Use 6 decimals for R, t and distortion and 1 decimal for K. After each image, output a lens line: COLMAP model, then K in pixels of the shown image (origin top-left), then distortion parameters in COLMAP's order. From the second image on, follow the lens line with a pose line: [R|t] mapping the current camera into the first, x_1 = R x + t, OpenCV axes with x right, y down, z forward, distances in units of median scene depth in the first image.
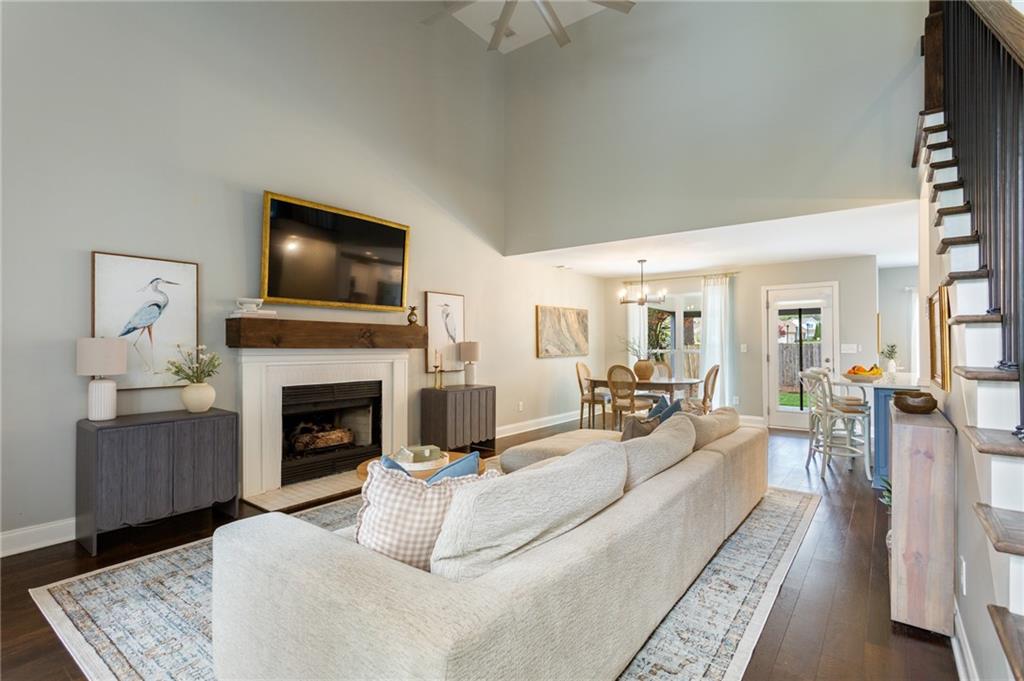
lens RADIAL K [[489.5, 0, 505.9], [0, 489.5, 342.4], [0, 0, 1]] dist [0.001975, 0.001606]
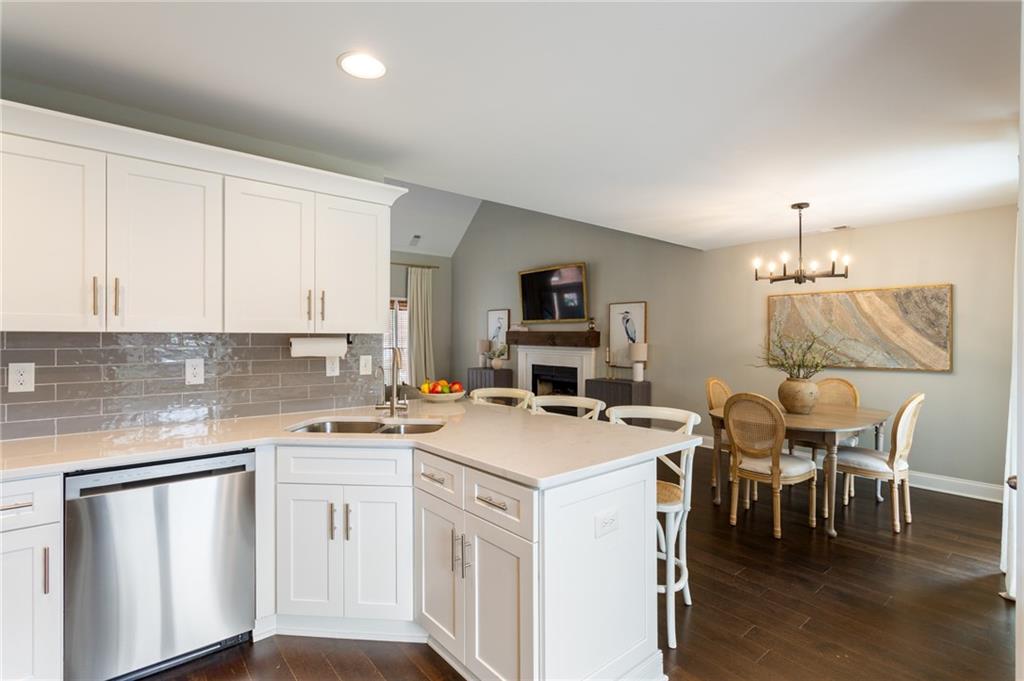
lens RADIAL K [[489.5, 0, 507.0], [0, 489.5, 339.1], [0, 0, 1]] dist [0.001975, 0.001606]
pose [[-0.214511, 0.003825, -0.976714, 1.150375], [0.001593, 0.999992, 0.003567, -0.015494], [0.976720, -0.000791, -0.214515, 0.999442]]
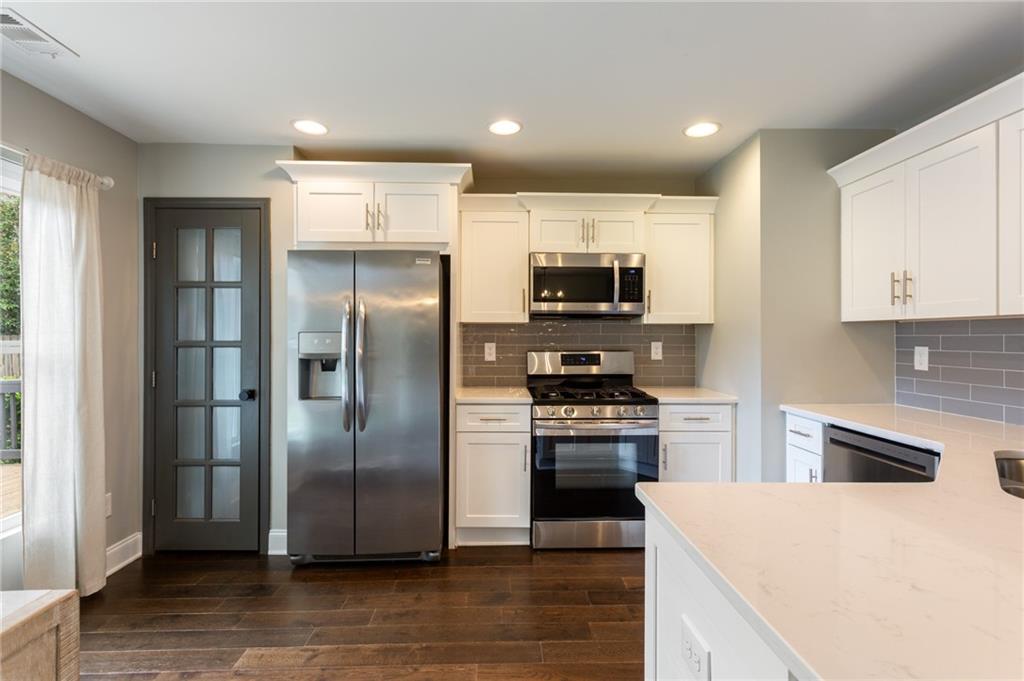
lens RADIAL K [[489.5, 0, 508.5], [0, 489.5, 338.2], [0, 0, 1]] dist [0.001975, 0.001606]
pose [[-0.631706, -0.001911, 0.775206, 0.746638], [-0.002229, 0.999997, 0.000648, -0.003716], [-0.775205, -0.001319, -0.631708, 1.146436]]
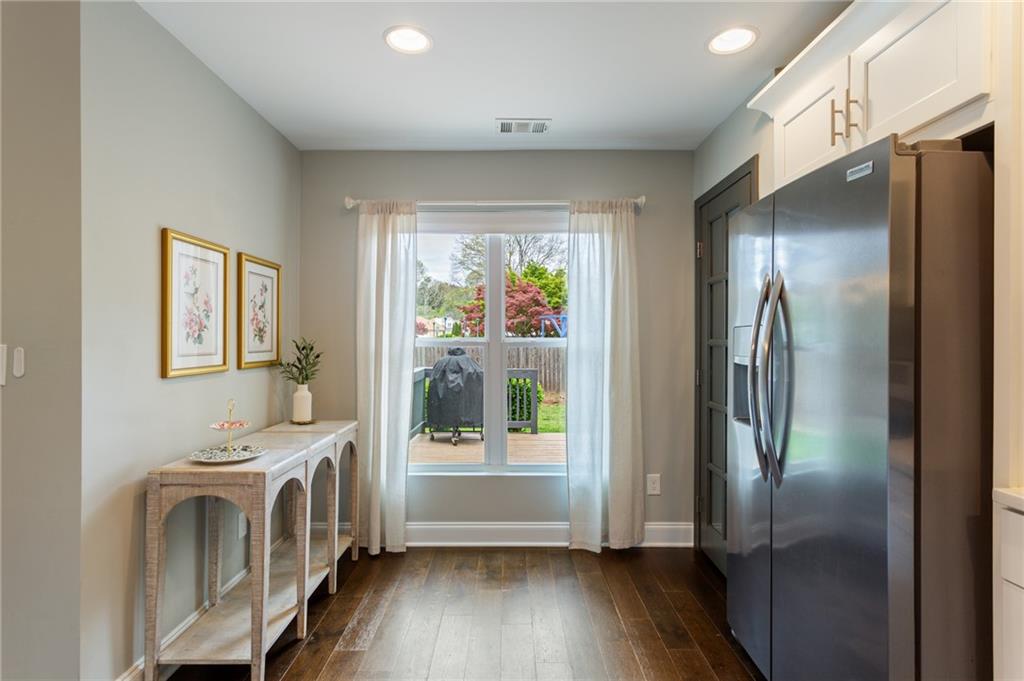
lens RADIAL K [[489.5, 0, 508.9], [0, 489.5, 341.9], [0, 0, 1]] dist [0.001975, 0.001606]
pose [[0.786331, -0.001110, 0.617805, 0.906847], [-0.003833, 0.999970, 0.006676, 0.000063], [-0.617794, -0.007618, 0.786303, 0.816738]]
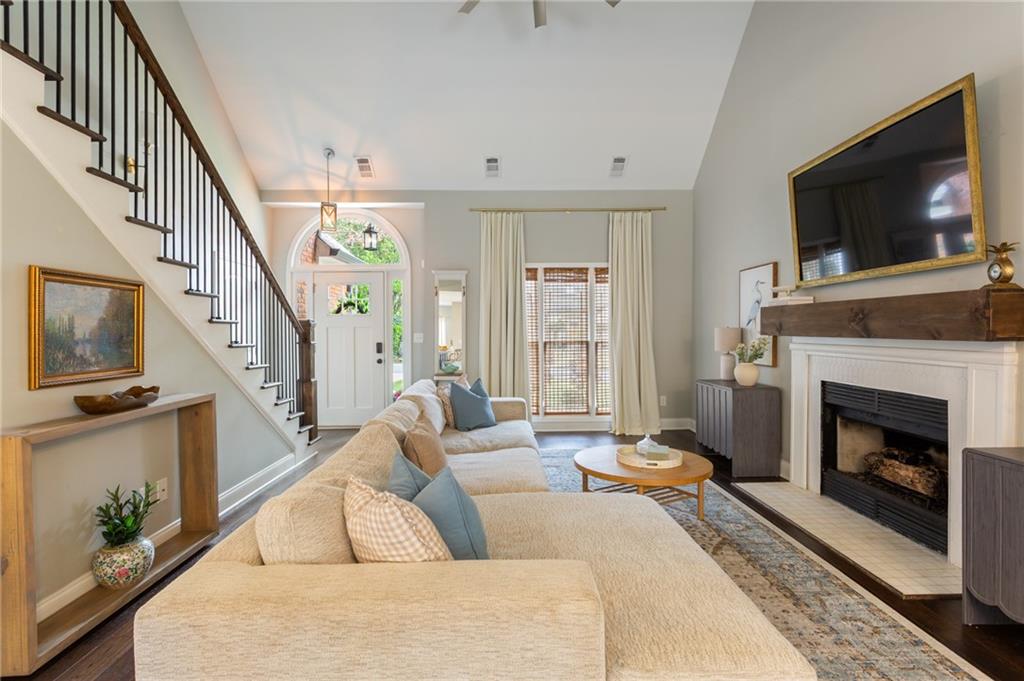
lens RADIAL K [[489.5, 0, 508.0], [0, 489.5, 339.6], [0, 0, 1]] dist [0.001975, 0.001606]
pose [[-0.784623, 0.012937, -0.619839, 0.392544], [0.007236, 0.999905, 0.011711, 0.002697], [0.619931, 0.004704, -0.784642, 1.005155]]
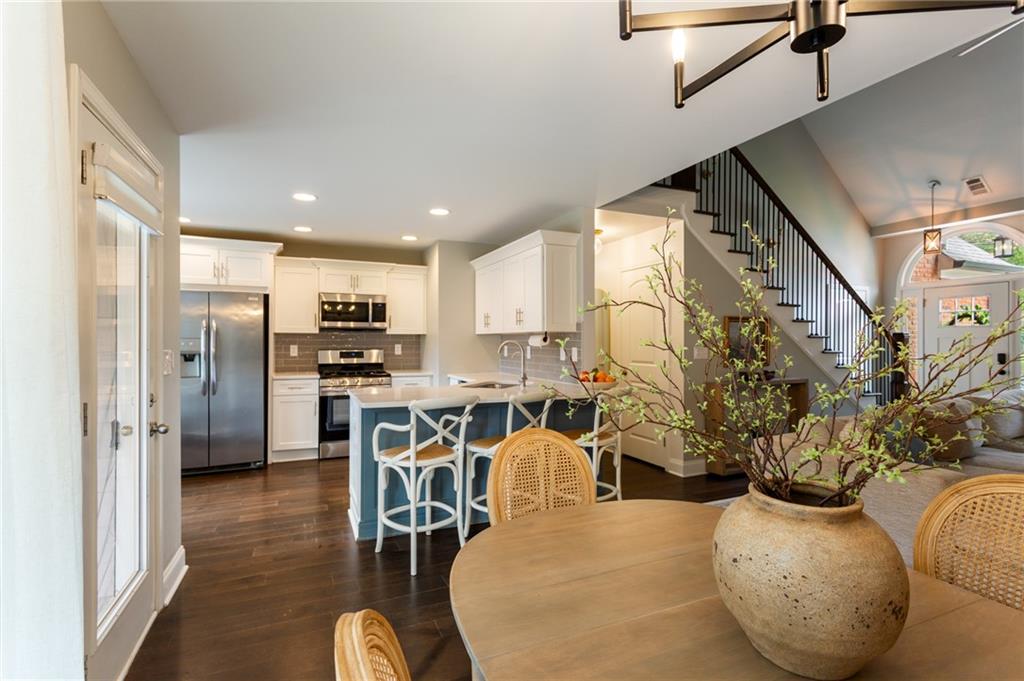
lens RADIAL K [[489.5, 0, 503.0], [0, 489.5, 337.7], [0, 0, 1]] dist [0.001975, 0.001606]
pose [[-0.866661, 0.003370, 0.498886, 0.353642], [-0.001259, 0.999959, -0.008942, -0.003968], [-0.498896, -0.008378, -0.866621, 1.441279]]
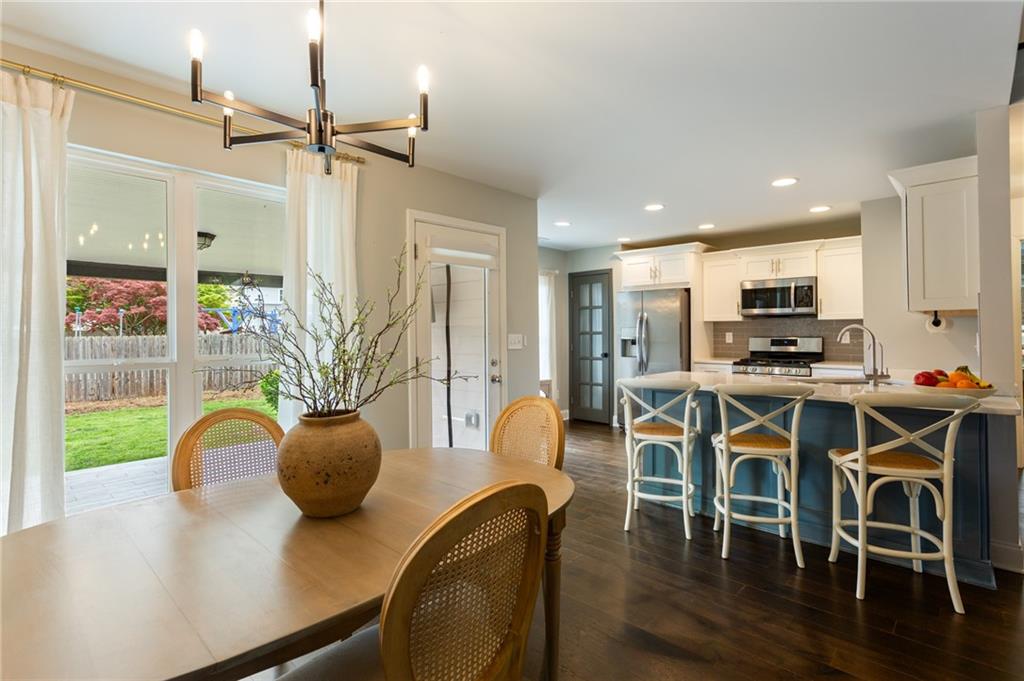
lens RADIAL K [[489.5, 0, 515.0], [0, 489.5, 329.6], [0, 0, 1]] dist [0.001975, 0.001606]
pose [[0.097159, 0.004971, 0.995256, 0.103343], [0.003565, 0.999979, -0.005343, 0.000914], [-0.995262, 0.004067, 0.097139, 1.133684]]
